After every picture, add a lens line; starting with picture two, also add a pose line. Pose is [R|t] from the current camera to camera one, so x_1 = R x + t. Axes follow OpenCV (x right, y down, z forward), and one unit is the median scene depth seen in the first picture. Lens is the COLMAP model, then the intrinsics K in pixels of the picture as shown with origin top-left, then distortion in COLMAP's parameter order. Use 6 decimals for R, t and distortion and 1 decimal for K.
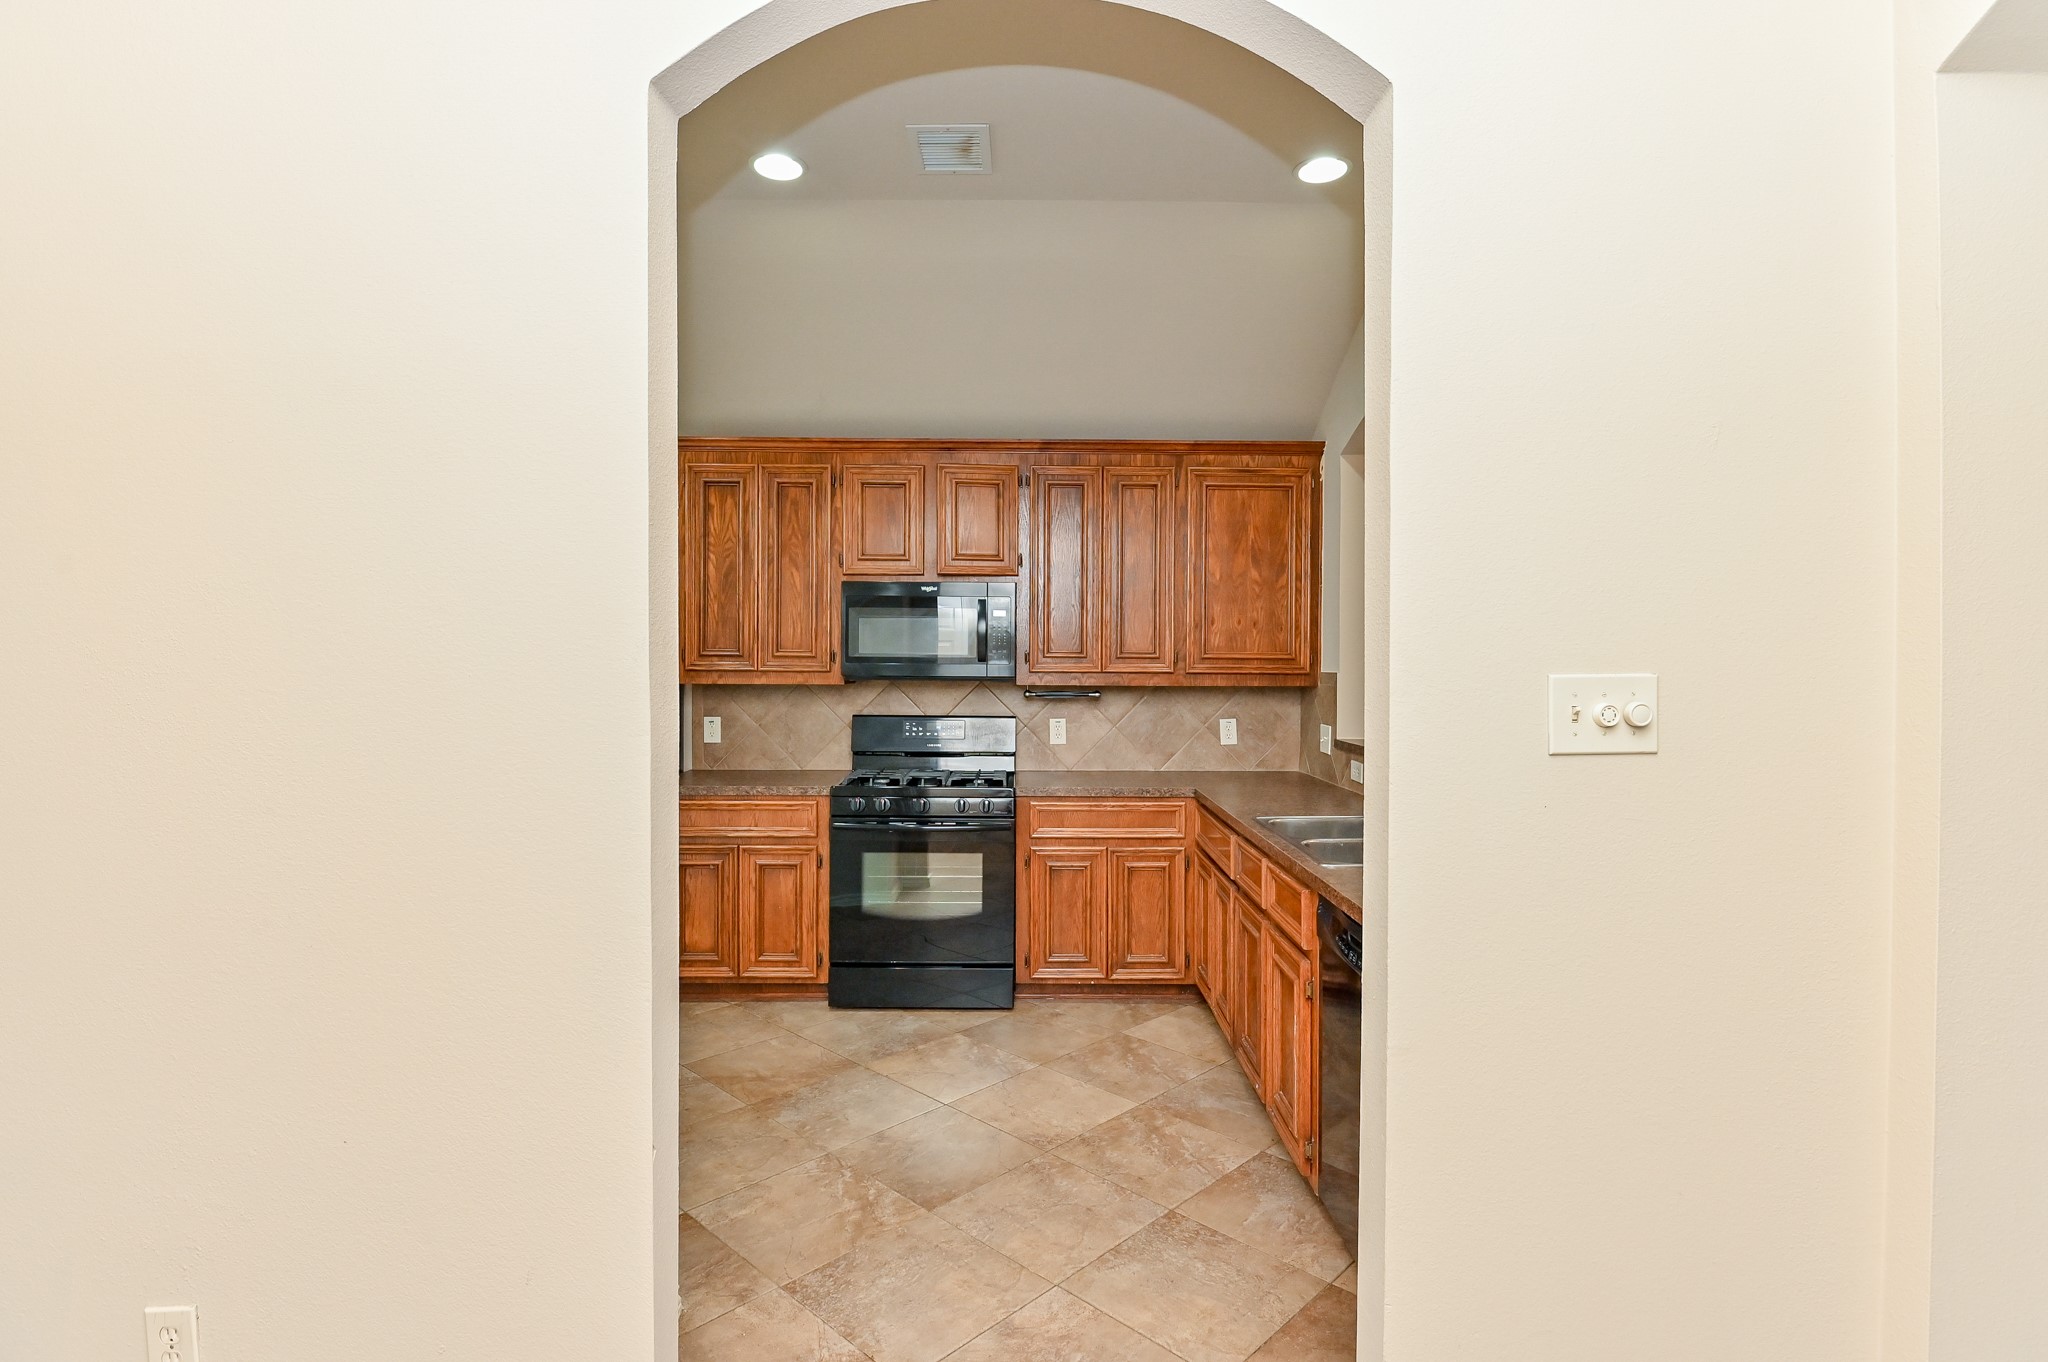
lens RADIAL K [[988.5, 0, 1030.5], [0, 988.5, 679.9], [0, 0, 1]] dist [-0.004703, -0.009658]
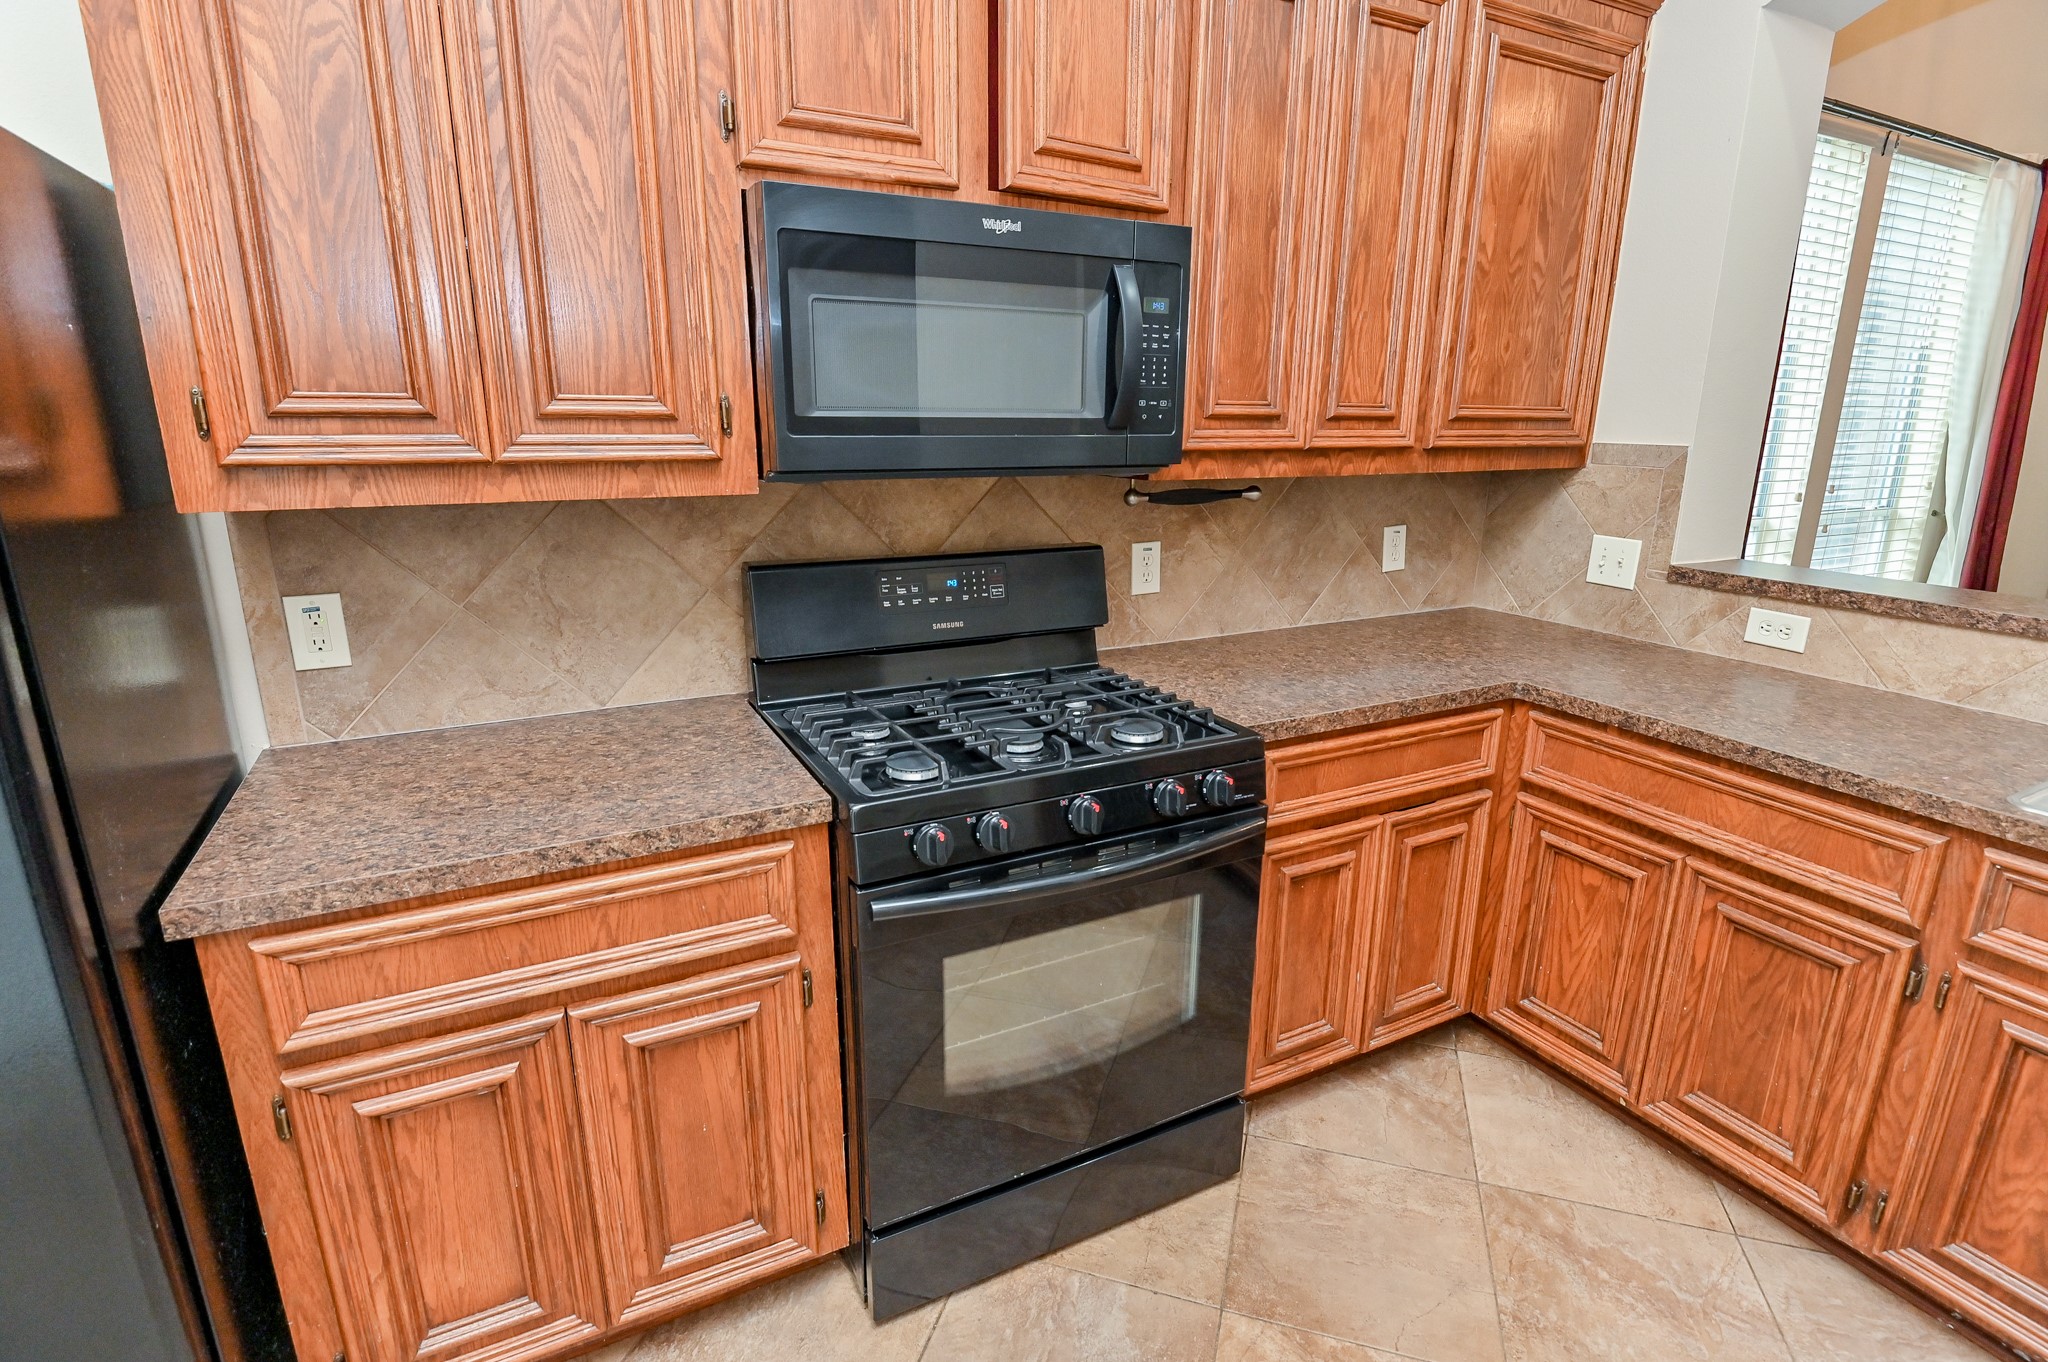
lens RADIAL K [[997.8, 0, 1027.8], [0, 997.8, 680.2], [0, 0, 1]] dist [-0.003092, -0.008827]
pose [[0.894803, -0.116125, 0.431095, -0.269823], [0.005002, 0.968128, 0.250404, -0.021055], [-0.446433, -0.221906, 0.866865, 0.625333]]
